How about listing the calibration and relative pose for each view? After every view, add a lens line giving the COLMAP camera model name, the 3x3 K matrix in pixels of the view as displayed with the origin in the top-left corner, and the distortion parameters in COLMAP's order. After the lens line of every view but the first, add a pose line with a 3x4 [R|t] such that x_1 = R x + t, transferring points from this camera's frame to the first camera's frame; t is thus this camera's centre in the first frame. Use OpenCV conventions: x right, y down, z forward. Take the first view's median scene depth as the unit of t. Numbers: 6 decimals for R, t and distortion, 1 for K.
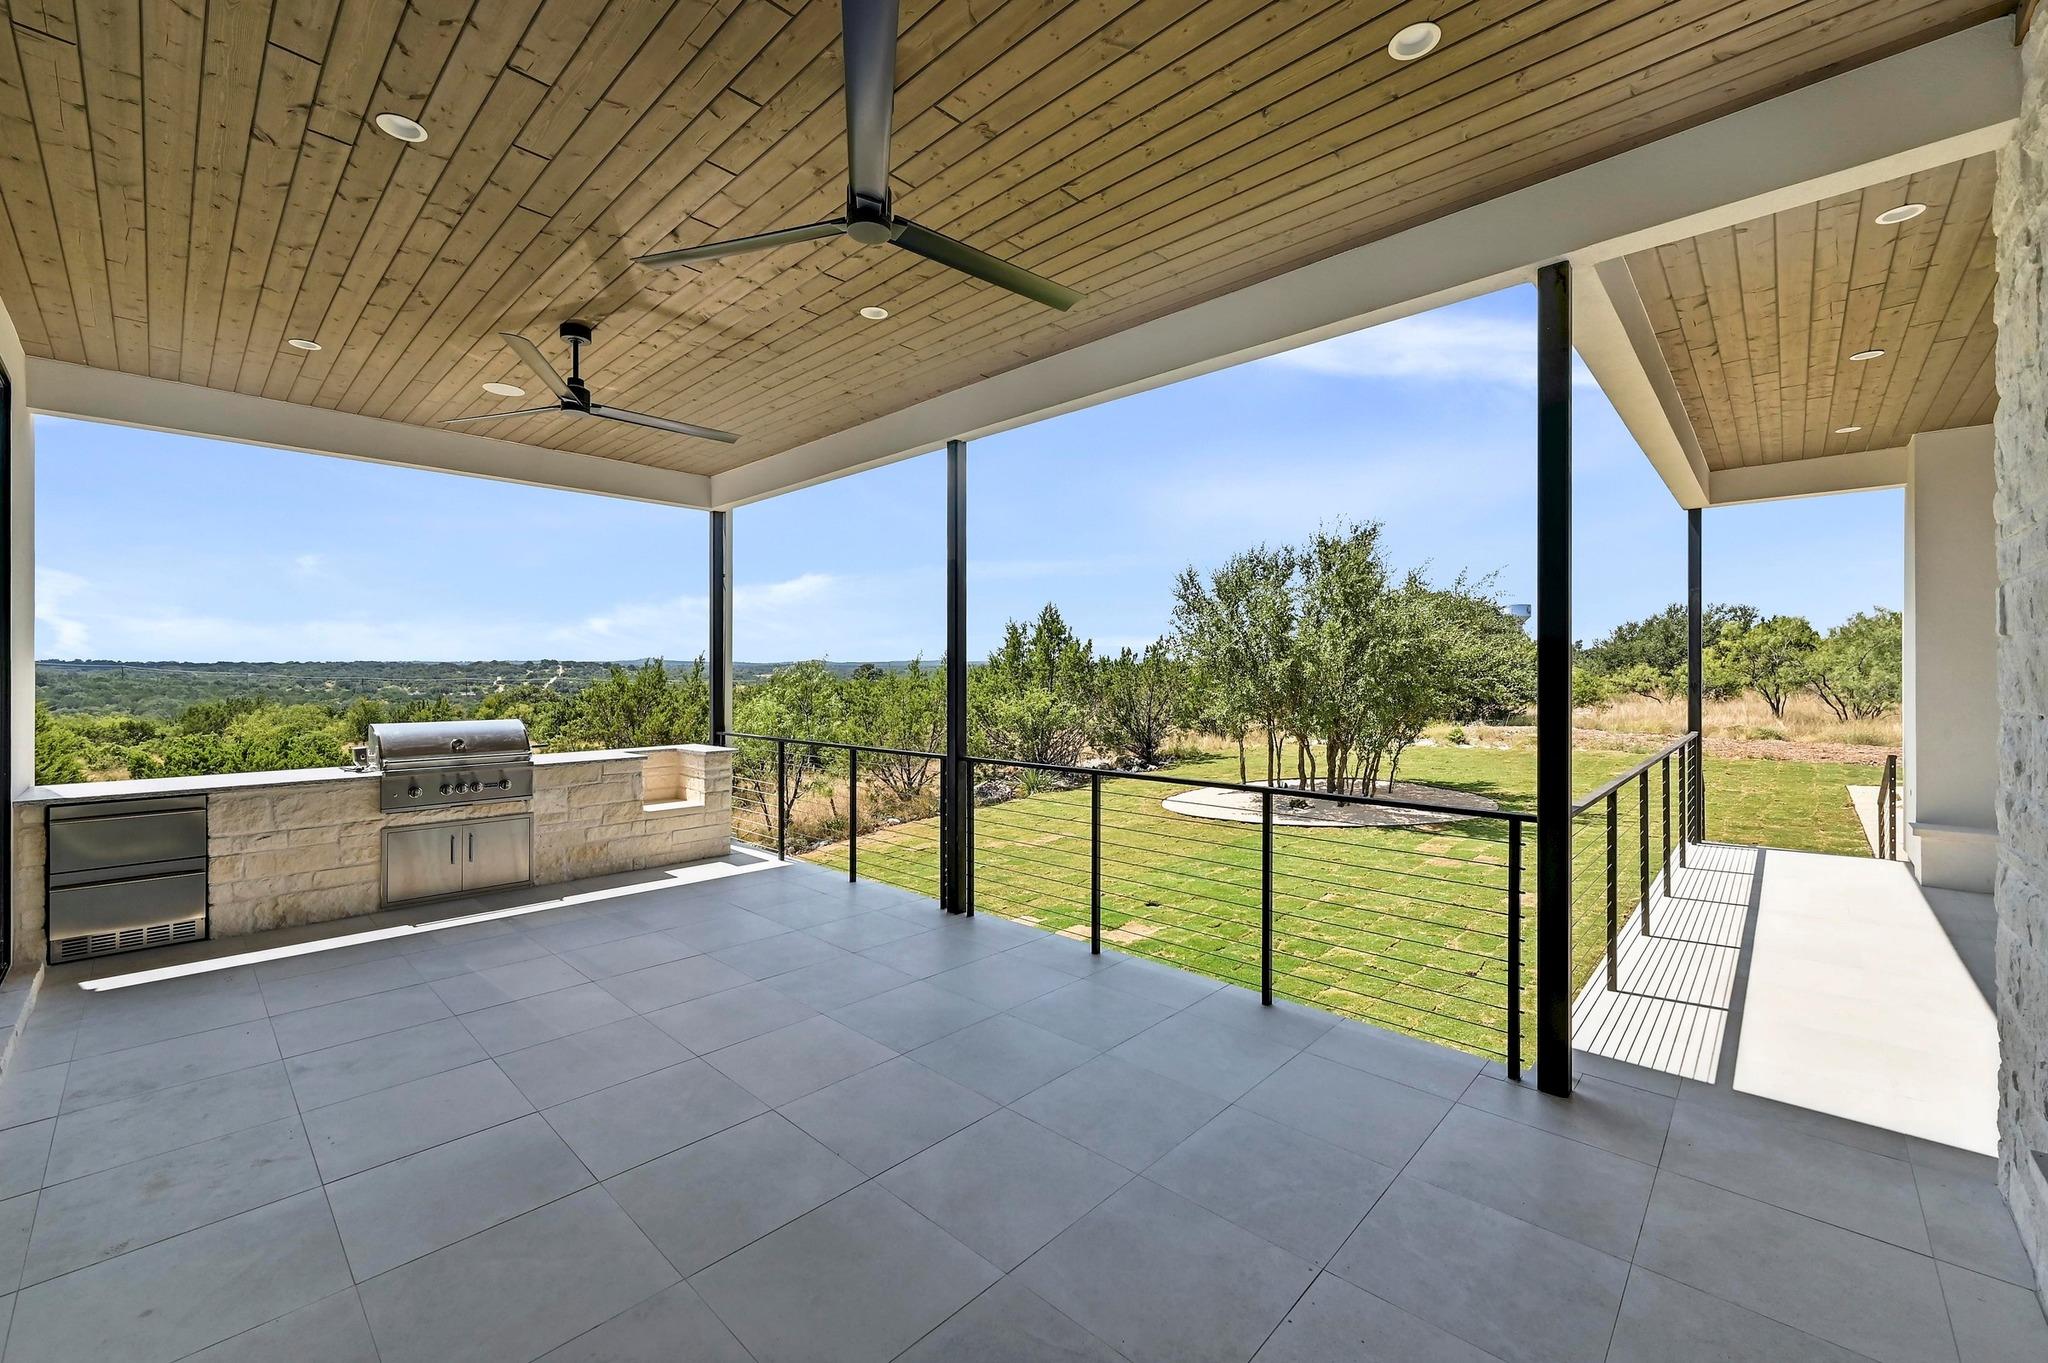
lens RADIAL K [[831.6, 0, 1011.2], [0, 831.6, 674.3], [0, 0, 1]] dist [0.002729, -0.000023]
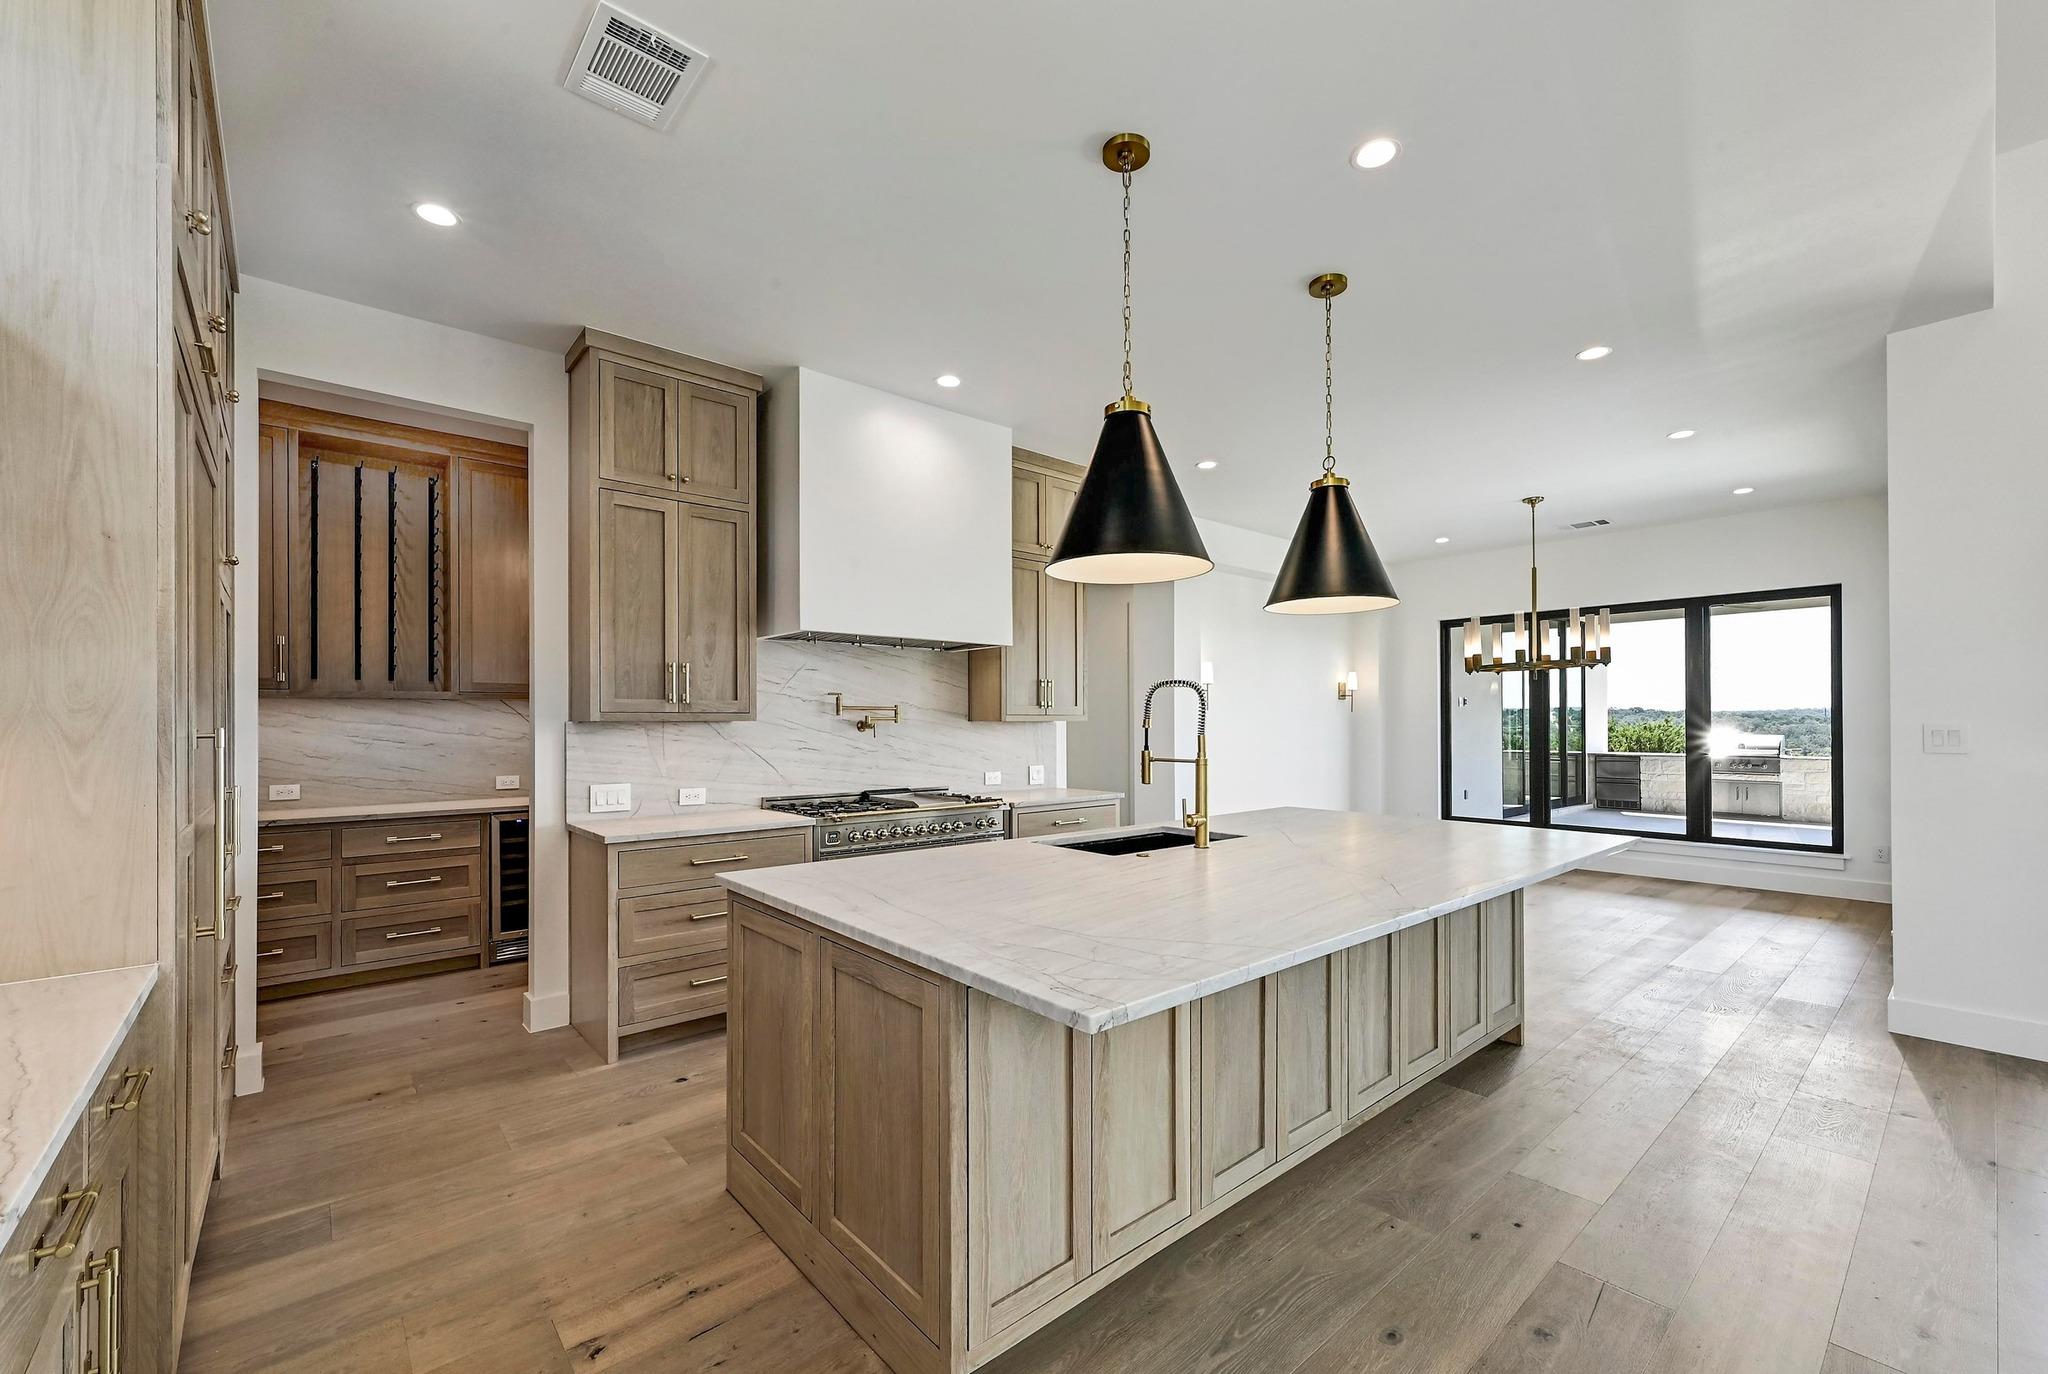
lens RADIAL K [[833.8, 0, 1031.4], [0, 833.8, 720.5], [0, 0, 1]] dist [0.002181, 0.000530]
pose [[-0.090689, -0.001902, -0.995877, 1.626772], [0.001455, 0.999997, -0.002042, 0.021266], [0.995878, -0.001634, -0.090686, -0.623238]]
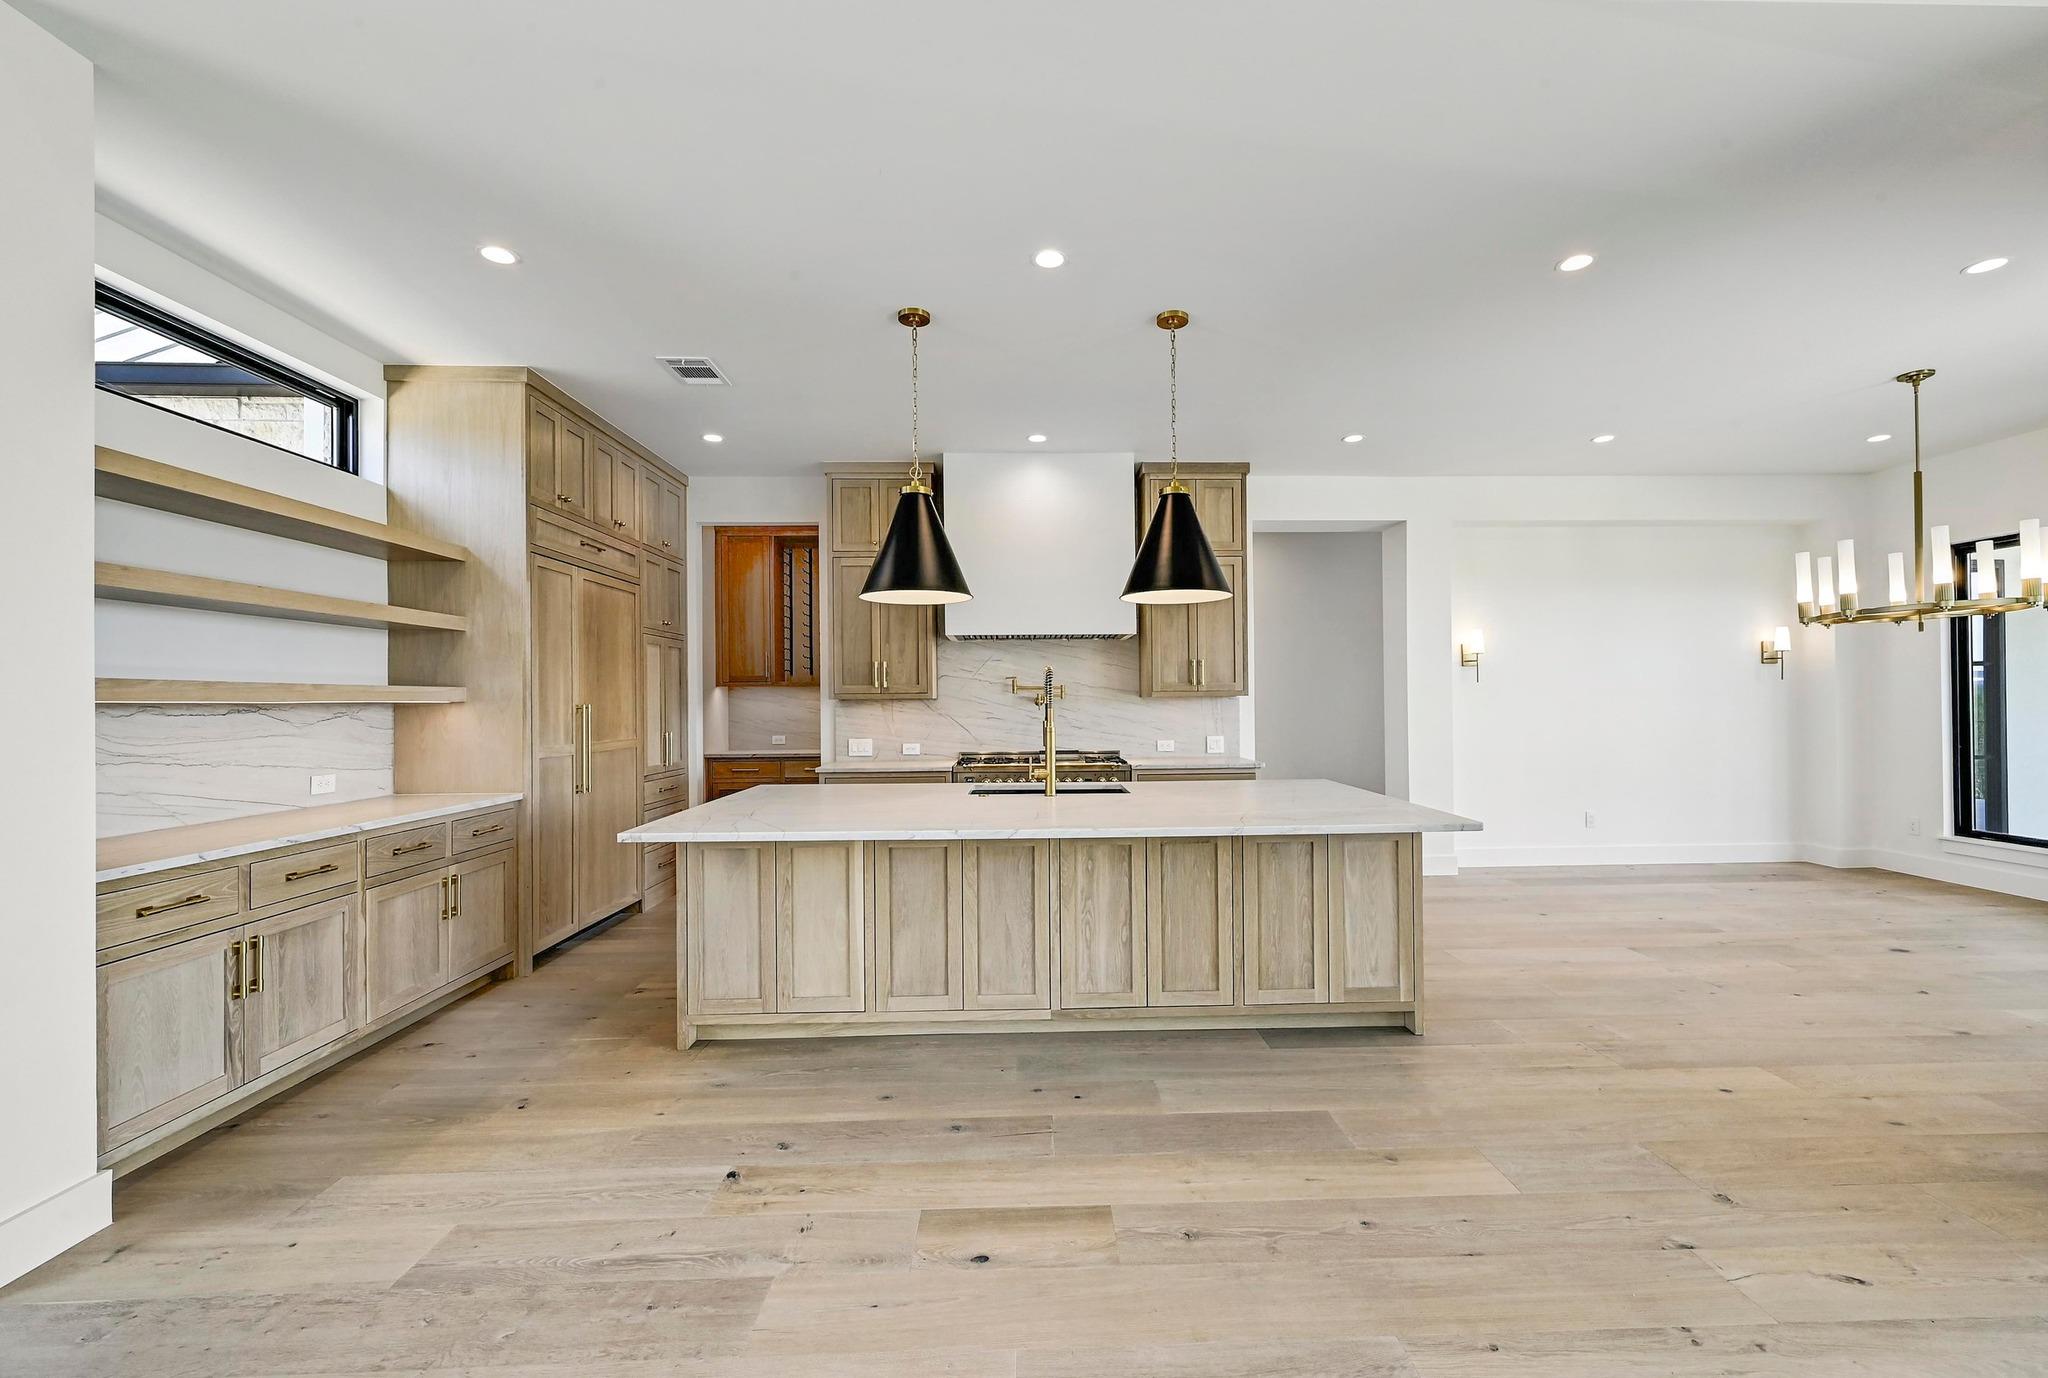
lens RADIAL K [[833.8, 0, 1051.1], [0, 833.8, 694.0], [0, 0, 1]] dist [0.002181, 0.000530]
pose [[-0.698817, 0.001952, -0.715298, 1.582417], [0.008157, 0.999953, -0.005240, 0.020608], [0.715254, -0.009496, -0.698800, -0.116898]]
